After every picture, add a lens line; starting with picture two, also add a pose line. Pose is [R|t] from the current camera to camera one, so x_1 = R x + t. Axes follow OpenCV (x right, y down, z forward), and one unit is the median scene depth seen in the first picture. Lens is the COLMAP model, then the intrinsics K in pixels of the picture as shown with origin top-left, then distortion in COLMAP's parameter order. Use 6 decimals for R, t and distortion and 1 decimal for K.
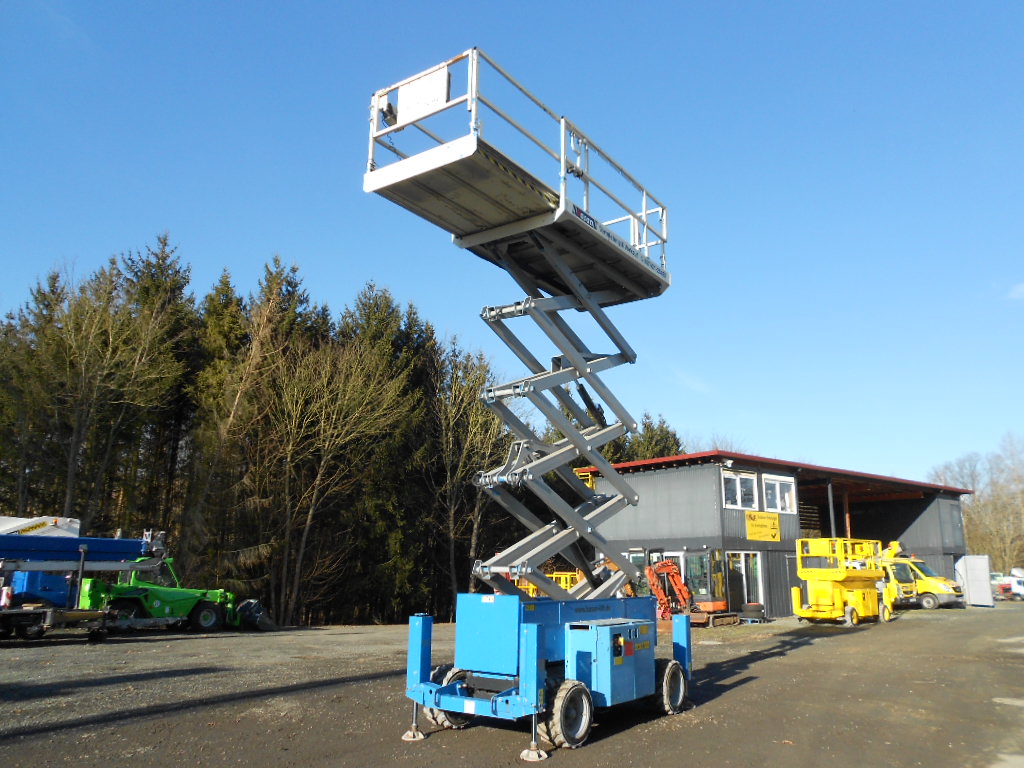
lens RADIAL K [[785.8, 0, 507.7], [0, 785.8, 389.7], [0, 0, 1]] dist [-0.007293, 0.005623]
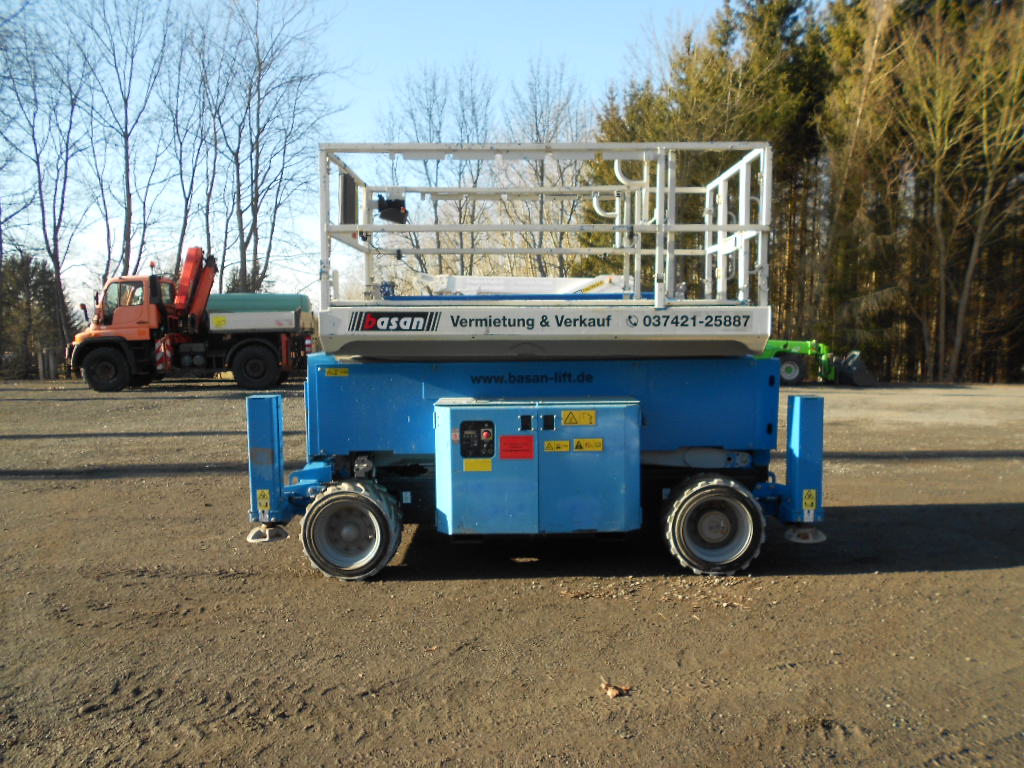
lens RADIAL K [[785.8, 0, 507.7], [0, 785.8, 389.7], [0, 0, 1]] dist [-0.007293, 0.005623]
pose [[0.561592, 0.051864, -0.825787, 0.190727], [0.205104, 0.958158, 0.199662, 0.055116], [0.801590, -0.281501, 0.527457, 0.221656]]
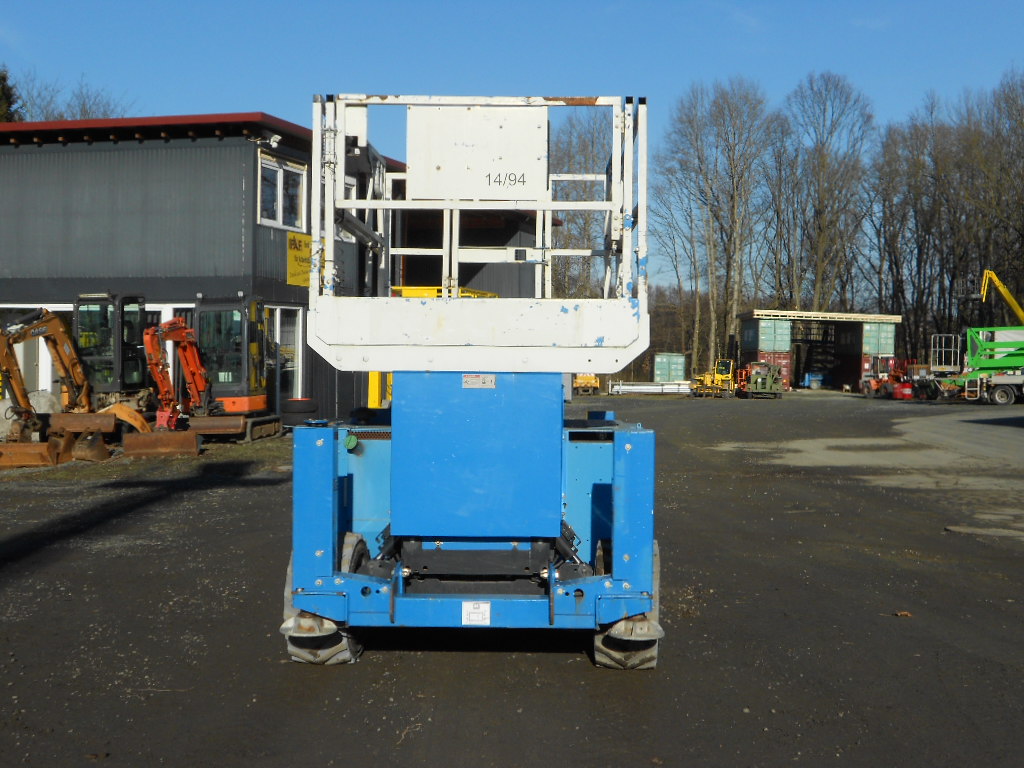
lens RADIAL K [[1468.5, 0, 512.0], [0, 1468.5, 384.0], [0, 0, 1]] dist [-0.074588, 0.048021]
pose [[0.831027, -0.001514, 0.556230, -0.141370], [-0.137765, 0.968279, 0.208461, 0.028131], [-0.538902, -0.249865, 0.804458, 0.097618]]
